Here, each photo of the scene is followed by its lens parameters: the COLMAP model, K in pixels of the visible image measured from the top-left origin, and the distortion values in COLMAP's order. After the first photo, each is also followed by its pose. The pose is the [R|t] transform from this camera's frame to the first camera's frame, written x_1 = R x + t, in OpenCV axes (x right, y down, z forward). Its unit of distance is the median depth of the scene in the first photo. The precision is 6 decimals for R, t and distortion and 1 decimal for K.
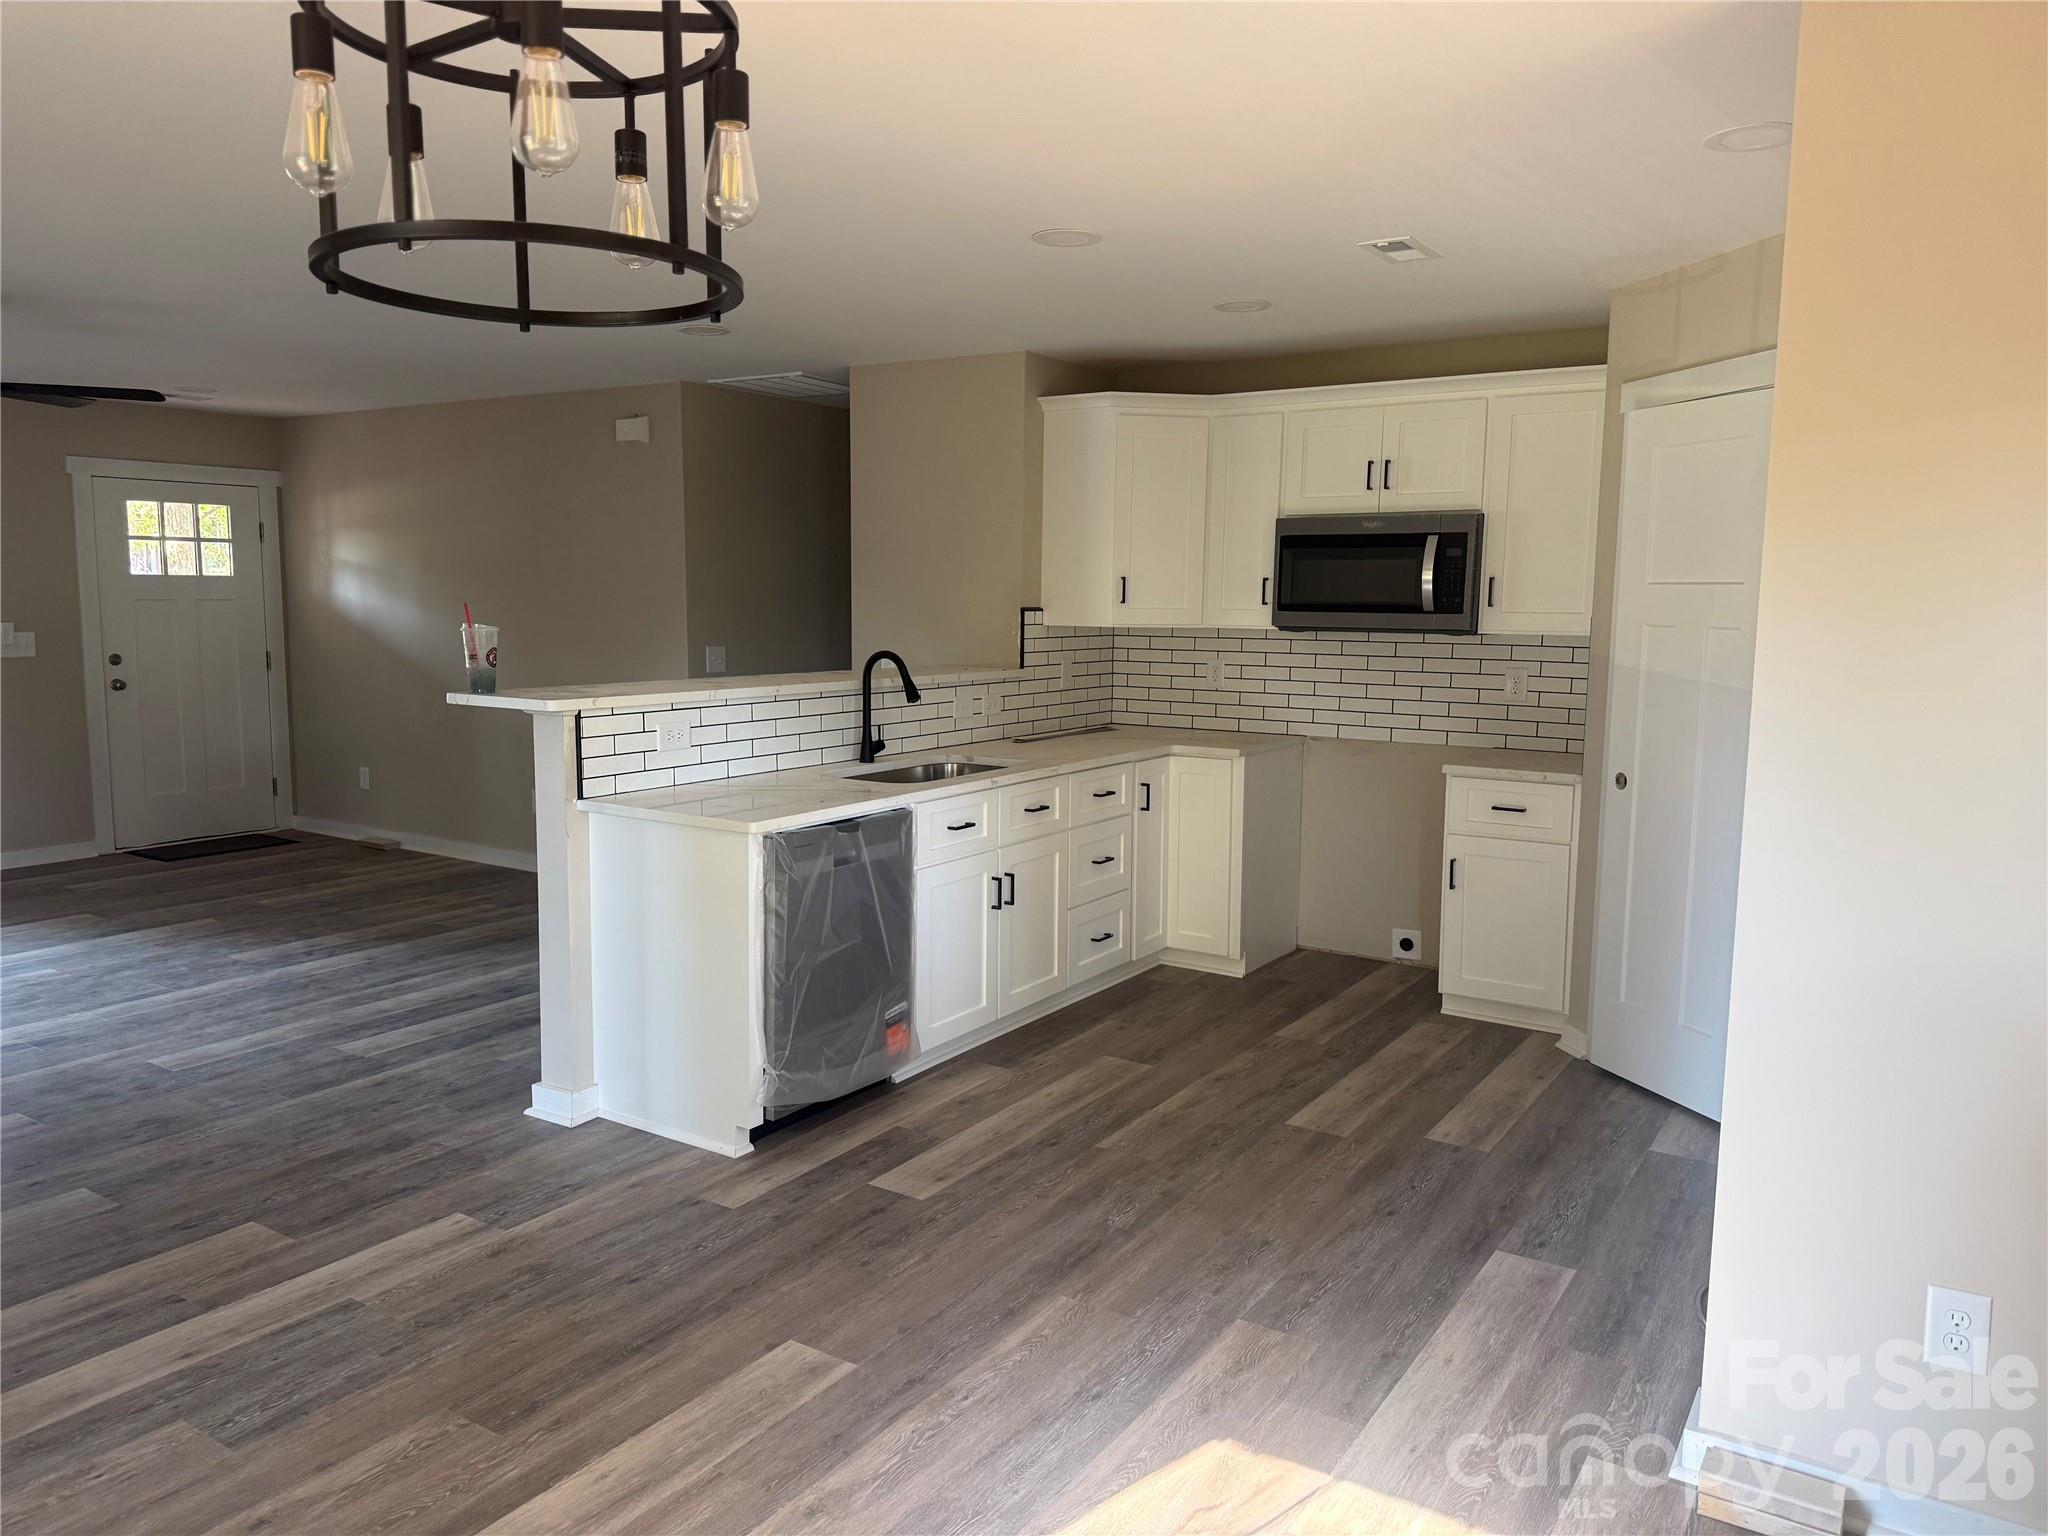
lens RADIAL K [[1447.3, 0, 1024.0], [0, 1447.3, 768.0], [0, 0, 1]] dist [-0.005528, -0.002776]
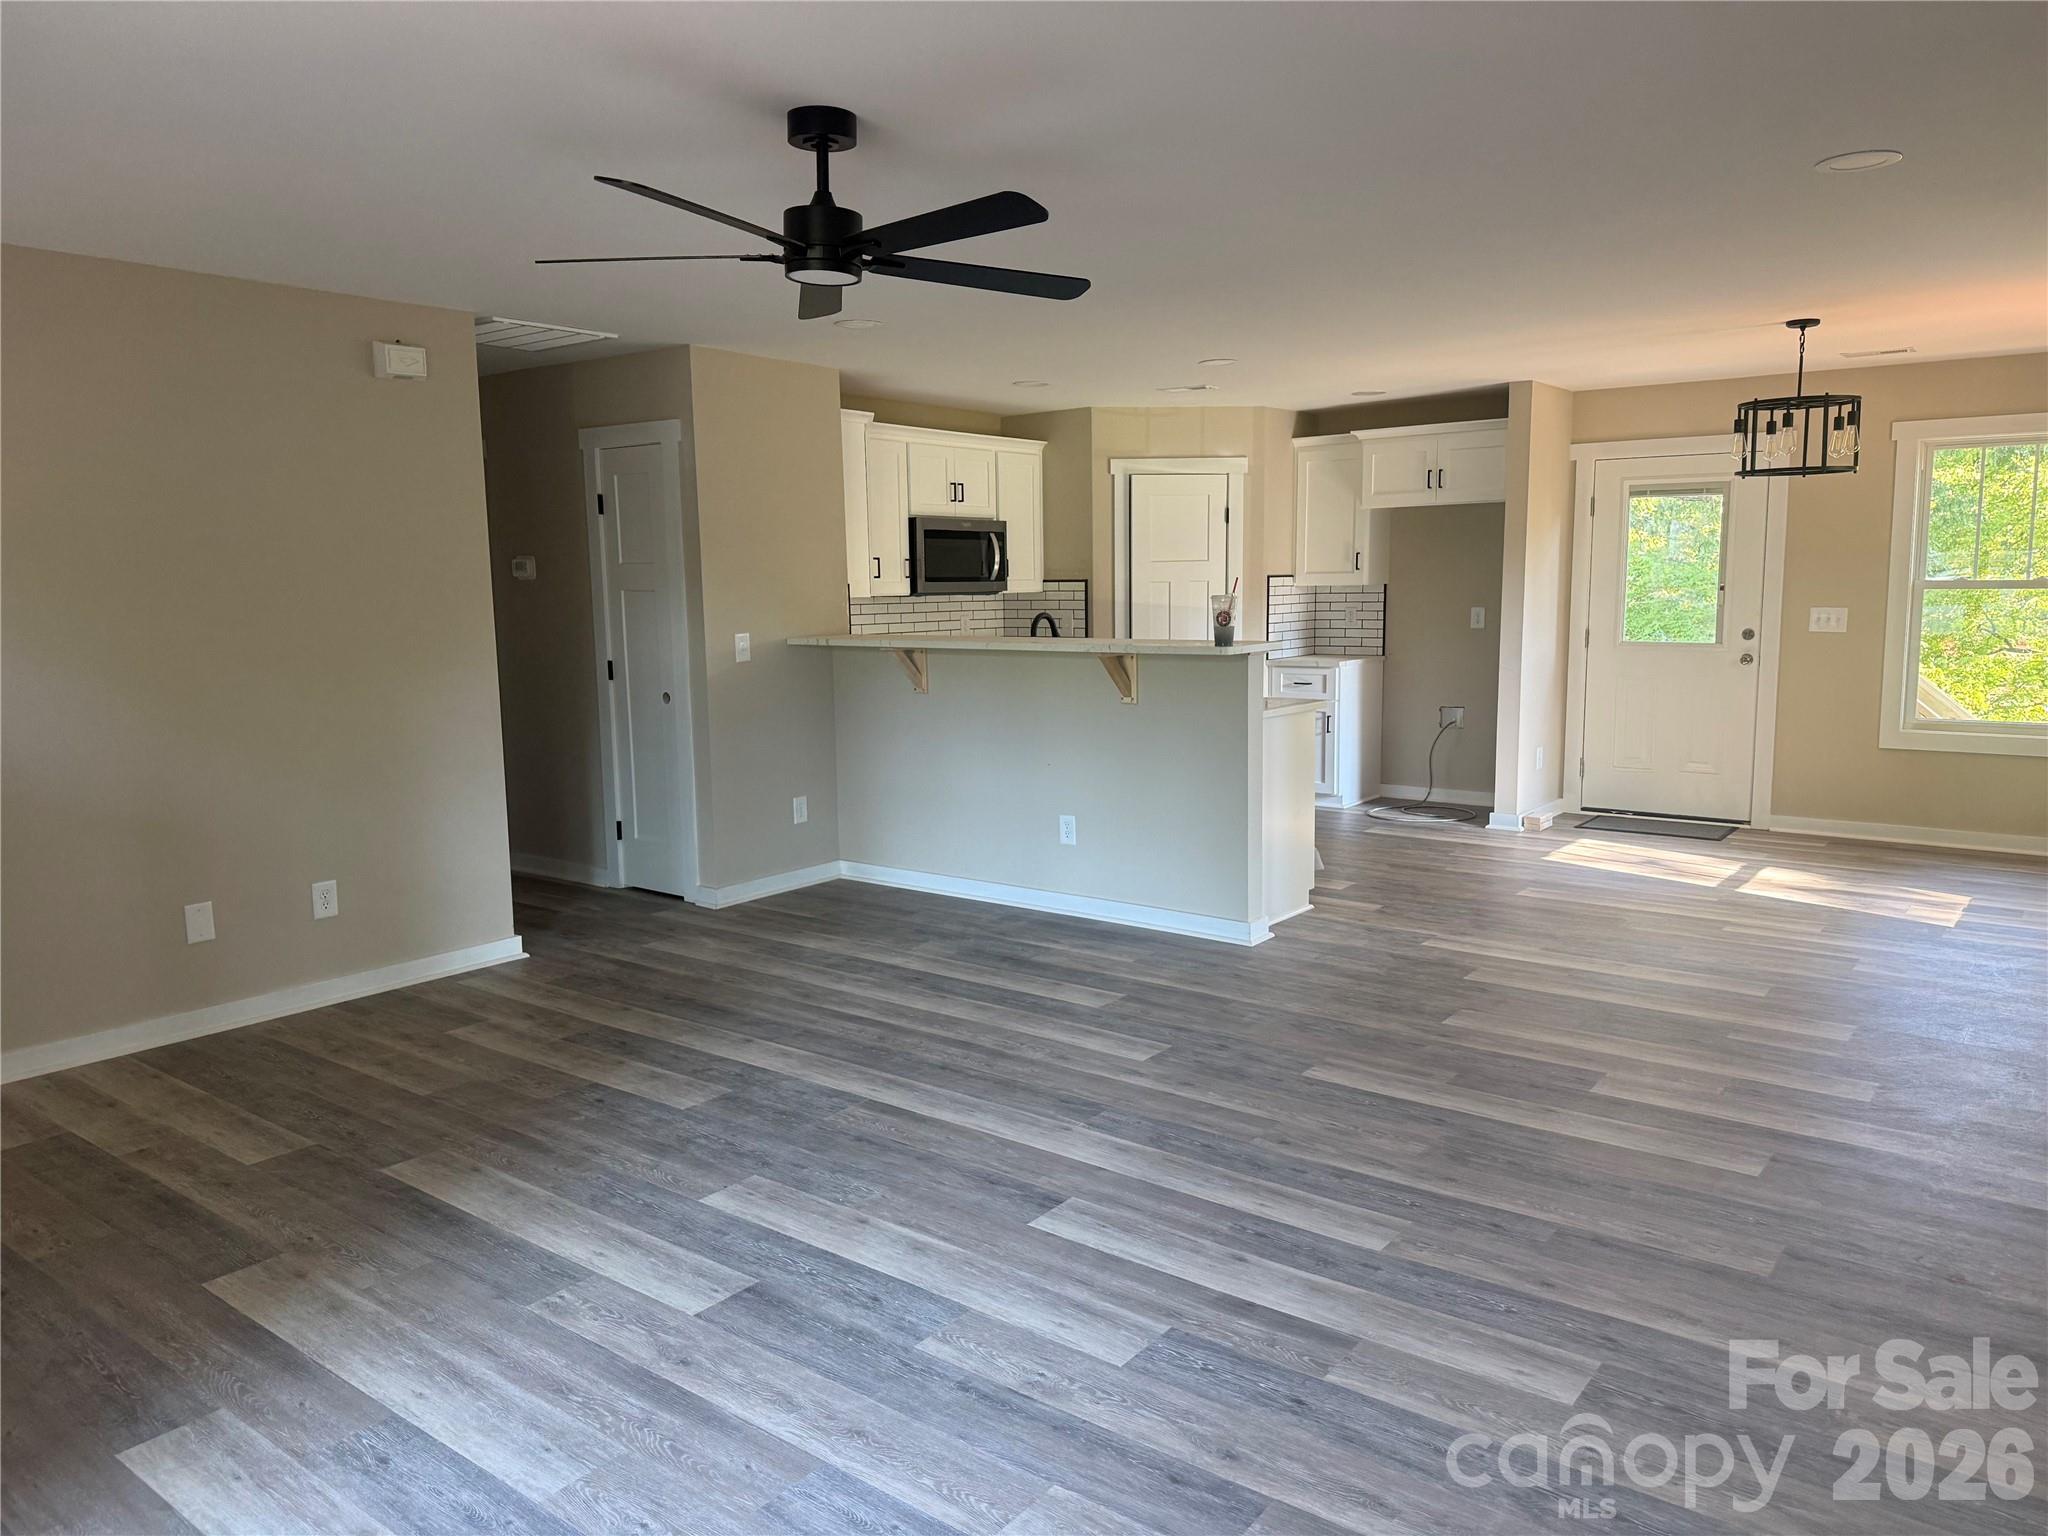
lens RADIAL K [[1430.6, 0, 1024.0], [0, 1430.6, 768.0], [0, 0, 1]] dist [0.070595, -0.000616]
pose [[0.079448, -0.145802, 0.986119, -1.481788], [0.134936, 0.981713, 0.134279, -0.124785], [-0.987664, 0.122395, 0.097669, 0.929203]]
